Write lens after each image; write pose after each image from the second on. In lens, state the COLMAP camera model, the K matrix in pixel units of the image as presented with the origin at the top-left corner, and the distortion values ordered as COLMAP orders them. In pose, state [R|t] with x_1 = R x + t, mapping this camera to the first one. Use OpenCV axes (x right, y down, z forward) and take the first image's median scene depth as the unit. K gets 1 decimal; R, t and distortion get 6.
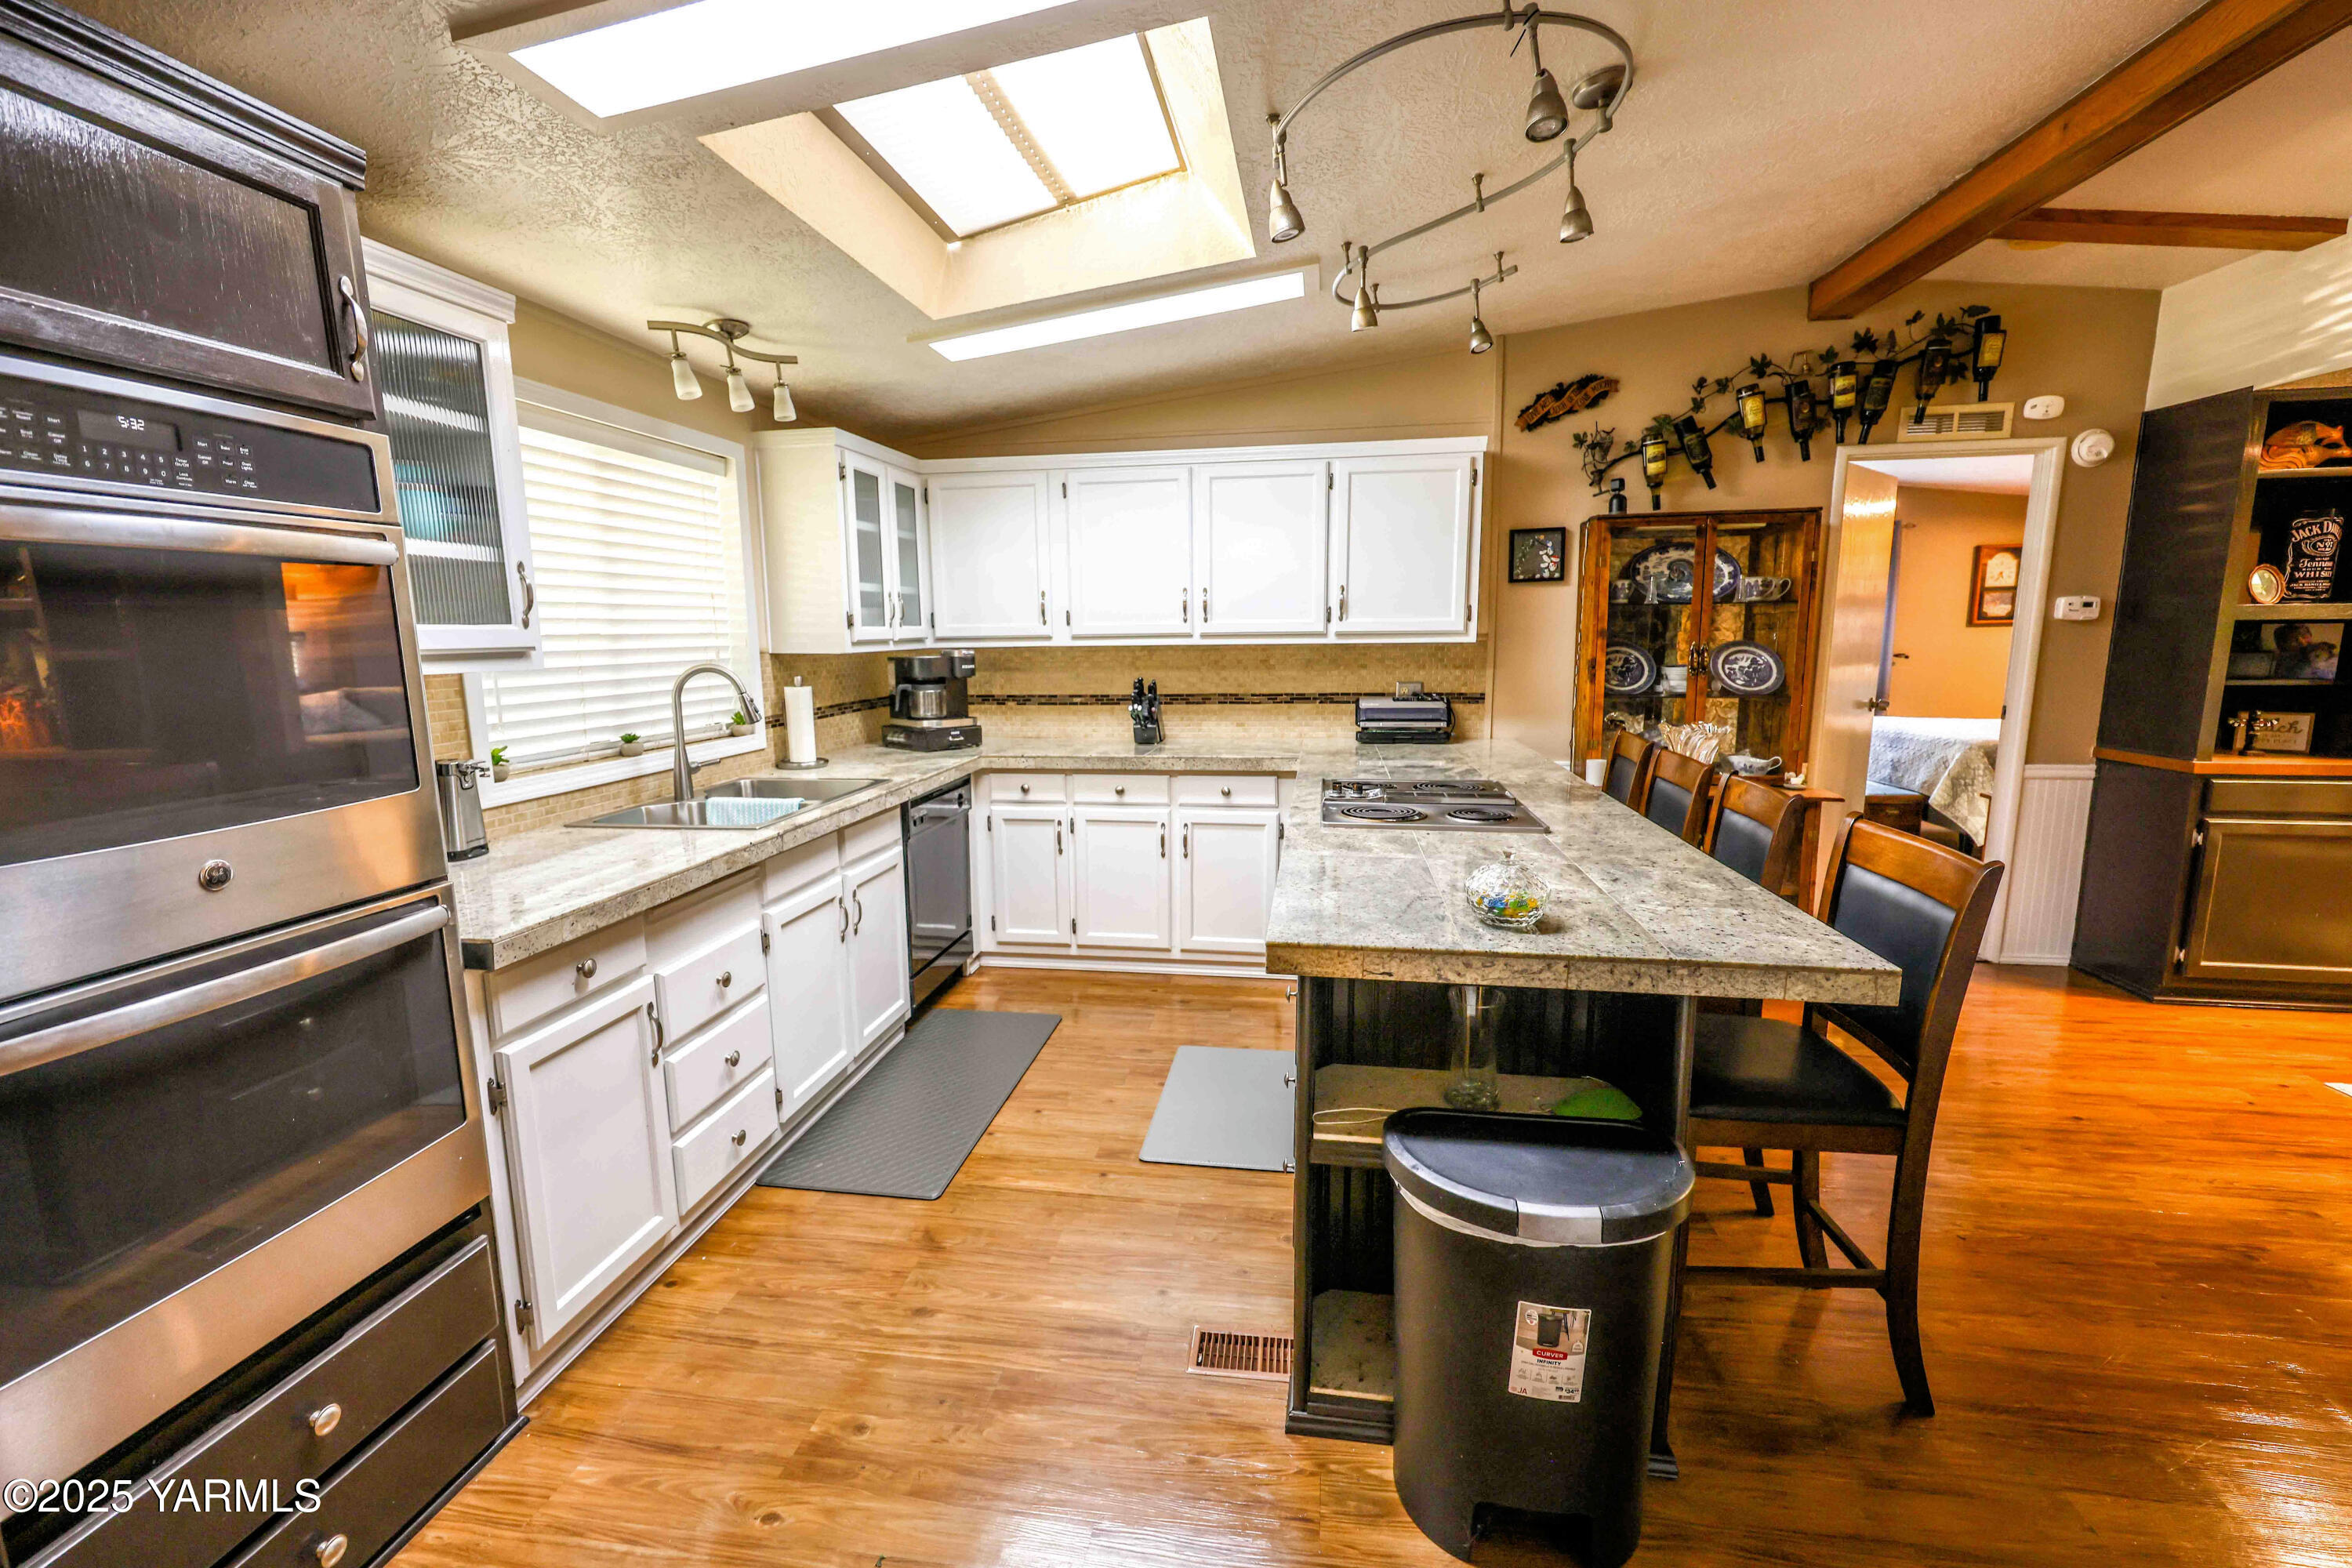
lens RADIAL K [[988.4, 0, 1170.2], [0, 988.4, 786.8], [0, 0, 1]] dist [-0.000489, -0.000510]
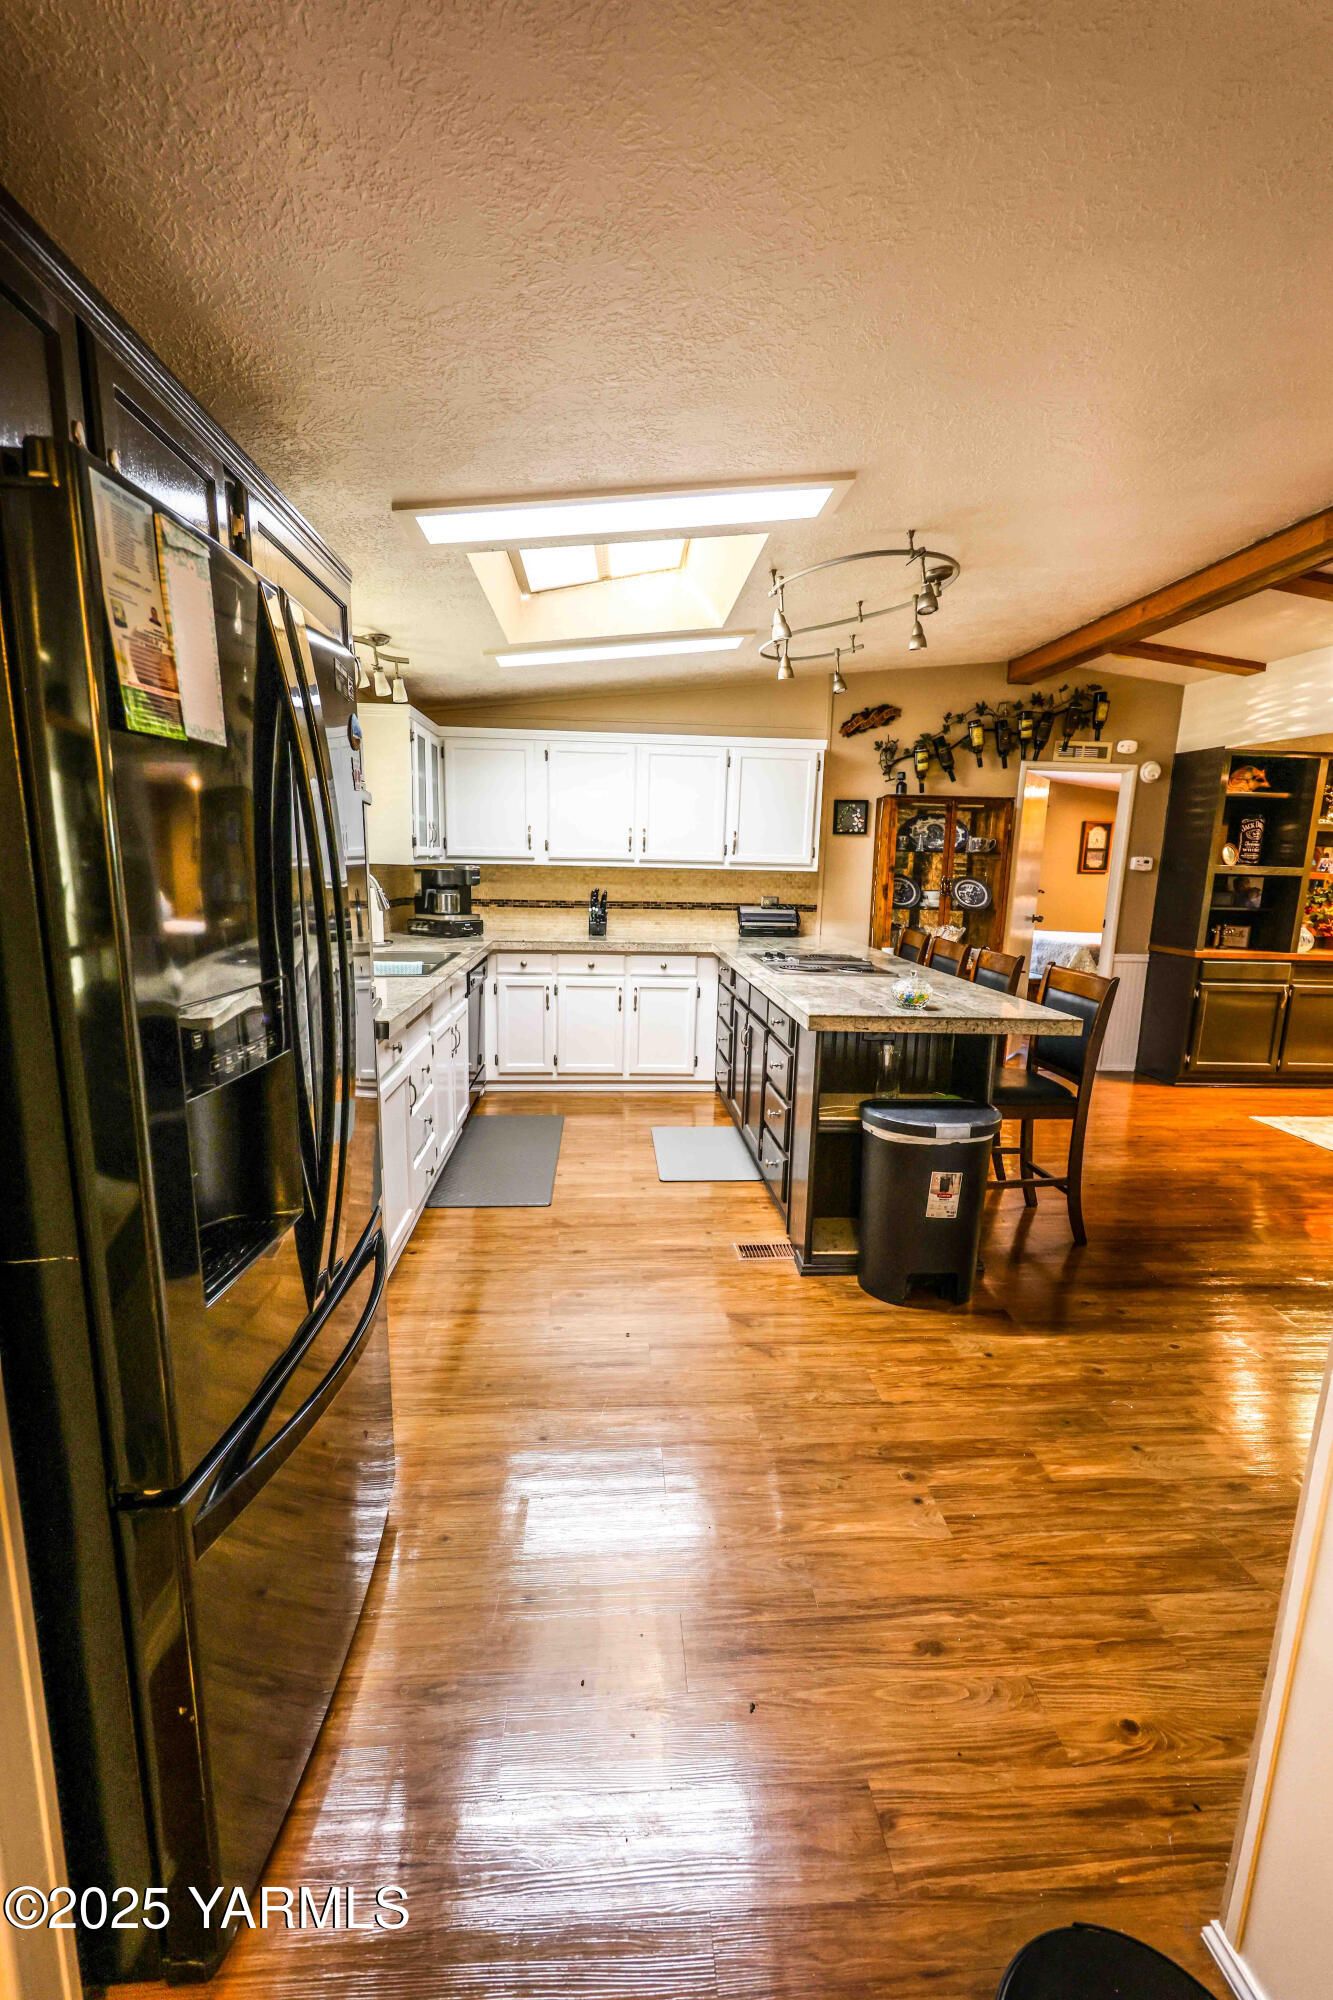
lens RADIAL K [[830.2, 0, 669.6], [0, 830.2, 1013.3], [0, 0, 1]] dist [-0.004226, -0.000173]
pose [[0.972521, -0.006177, 0.232735, -0.227974], [0.000150, 0.999664, 0.025906, 0.043702], [-0.232817, -0.025160, 0.972195, -0.228871]]
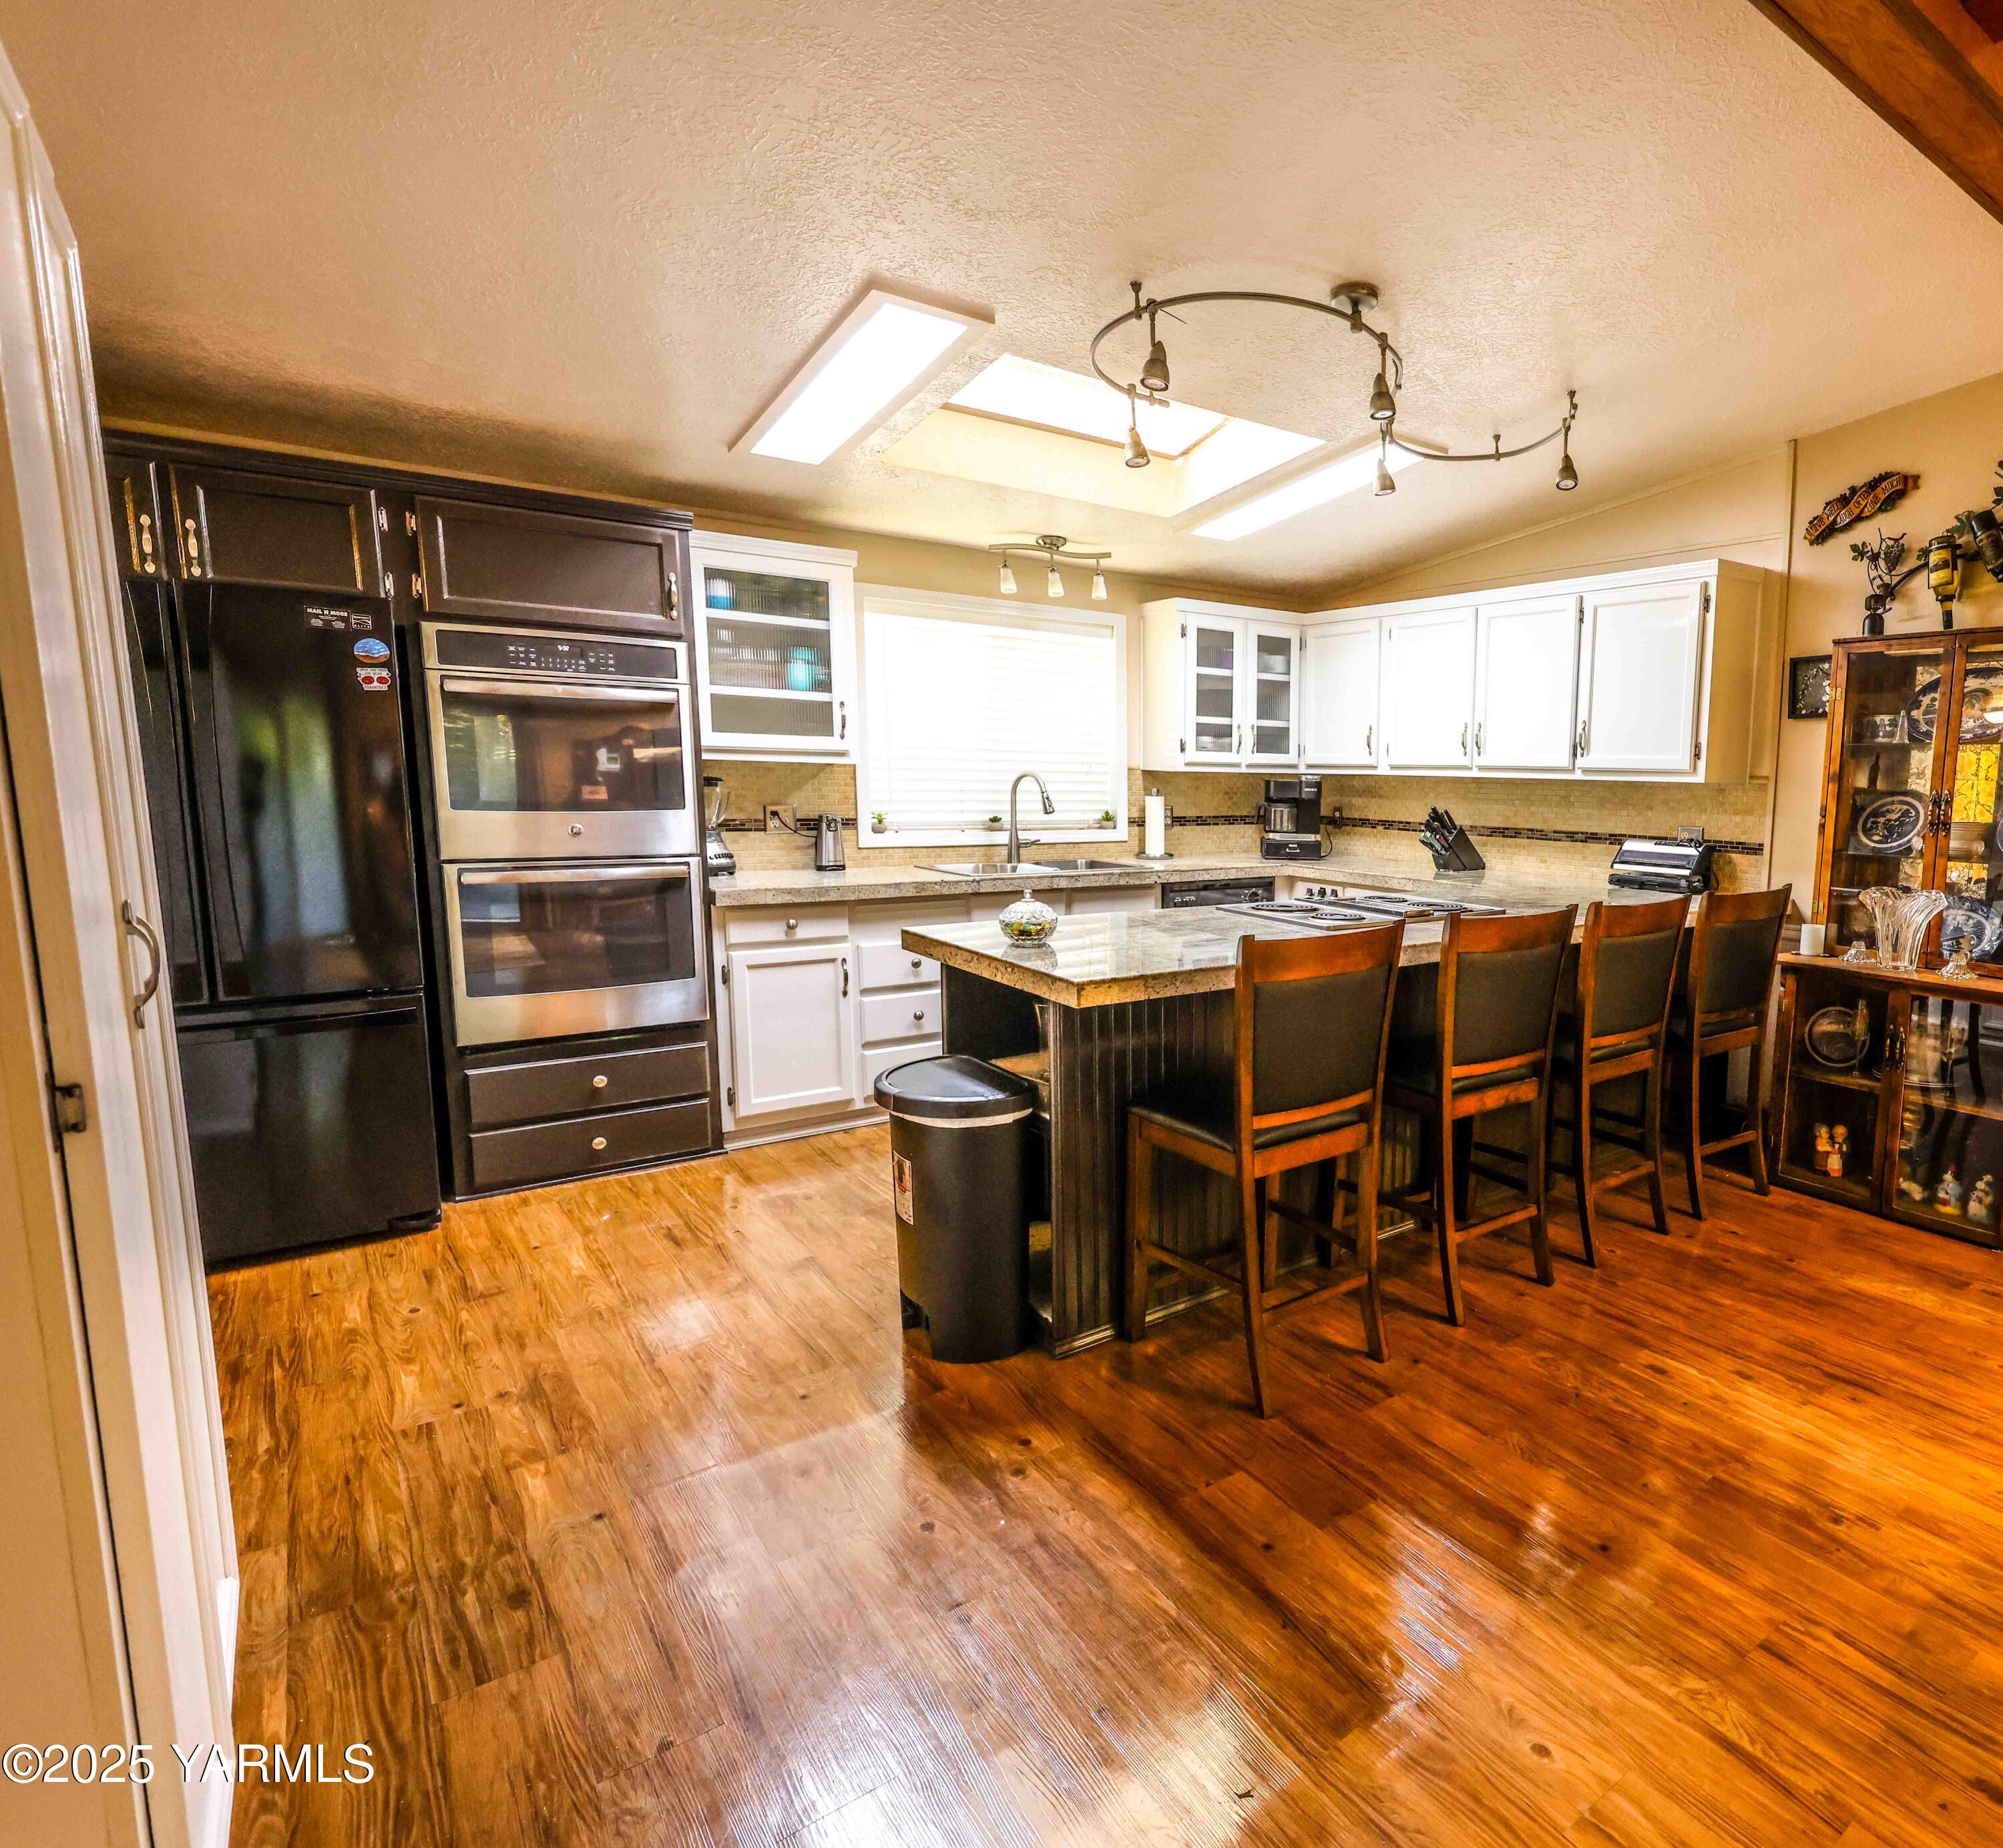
lens RADIAL K [[1168.1, 0, 1385.0], [0, 1168.1, 929.6], [0, 0, 1]] dist [0.001761, 0.001522]
pose [[0.787491, 0.112140, -0.606039, 0.759636], [-0.130042, 0.991403, 0.014470, 0.010132], [0.602451, 0.067415, 0.795304, -0.023050]]
